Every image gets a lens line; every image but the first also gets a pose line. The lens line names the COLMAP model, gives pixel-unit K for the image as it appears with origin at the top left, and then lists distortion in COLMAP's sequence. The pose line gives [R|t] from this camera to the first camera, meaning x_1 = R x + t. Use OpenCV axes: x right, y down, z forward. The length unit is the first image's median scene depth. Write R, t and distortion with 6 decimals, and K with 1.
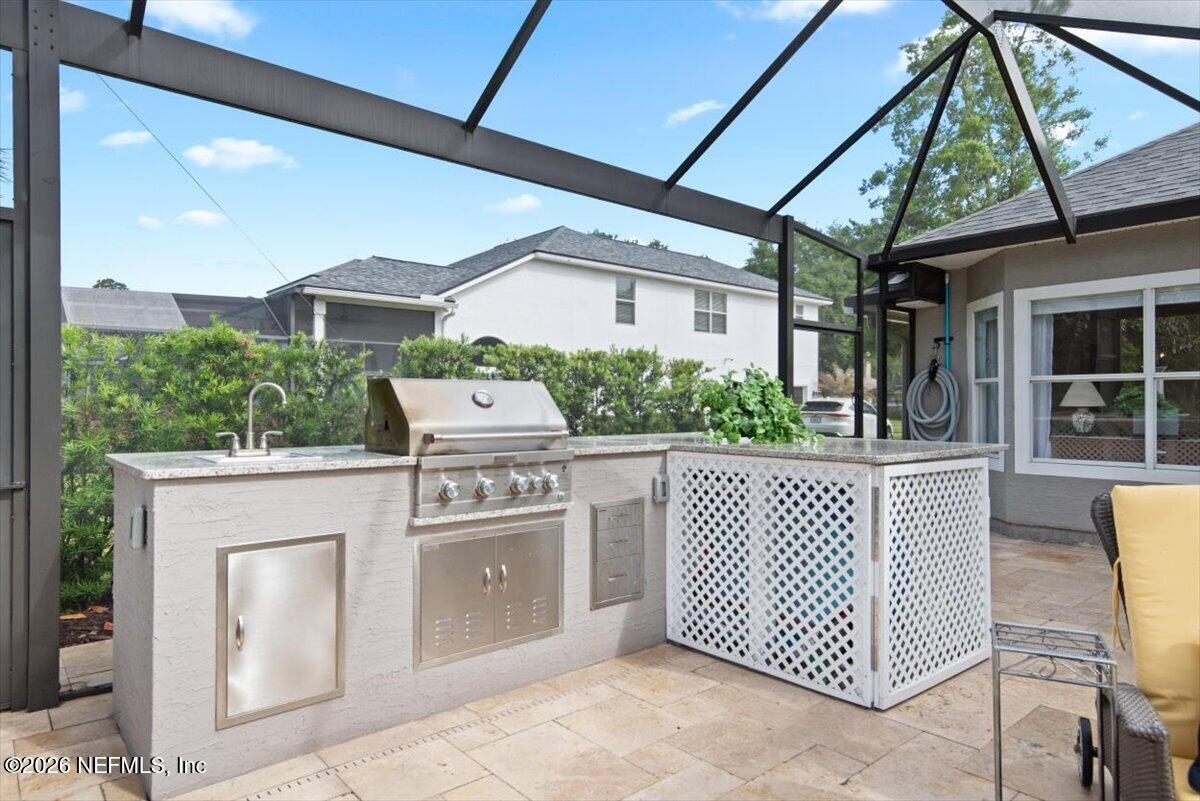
lens RADIAL K [[689.1, 0, 569.9], [0, 689.1, 402.7], [0, 0, 1]] dist [0.001718, 0.000656]
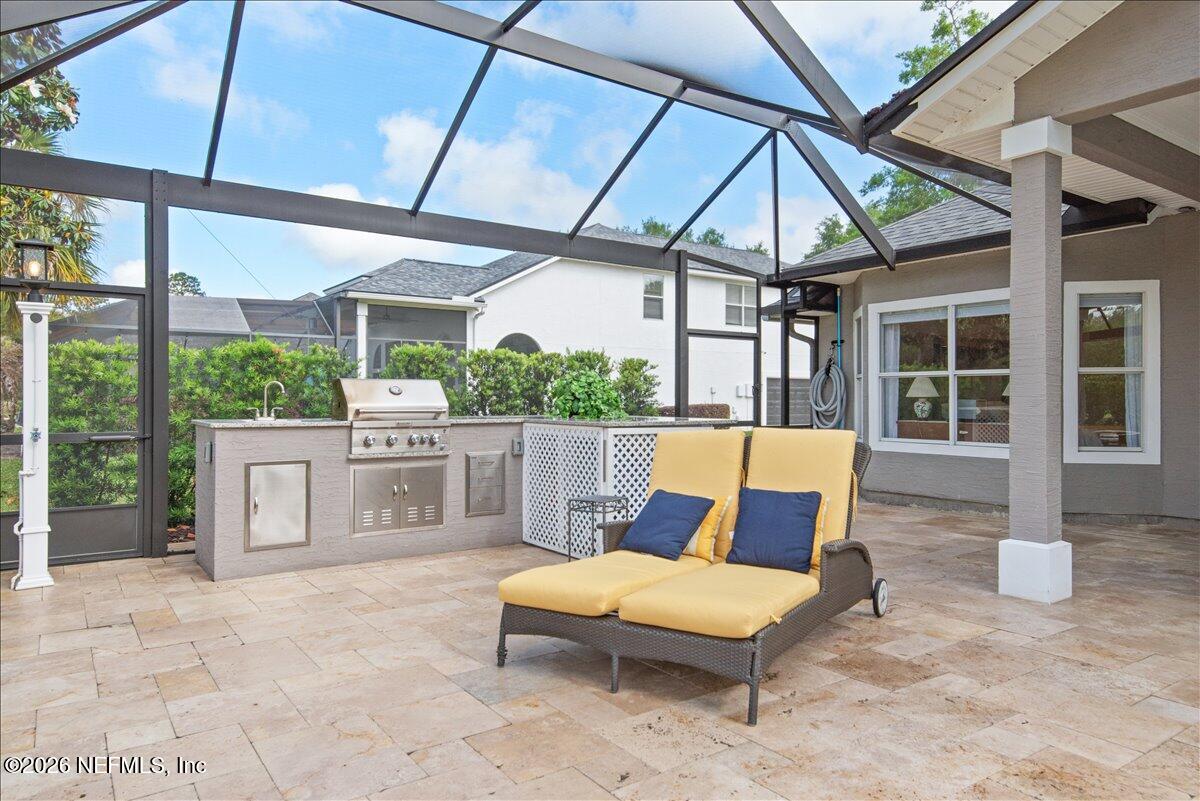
lens RADIAL K [[788.8, 0, 601.6], [0, 788.8, 400.7], [0, 0, 1]] dist [-0.001077, -0.003423]
pose [[0.995266, 0.001826, -0.097171, 0.333483], [-0.001295, 0.999984, 0.005534, 0.005616], [0.097180, -0.005382, 0.995252, -0.530970]]
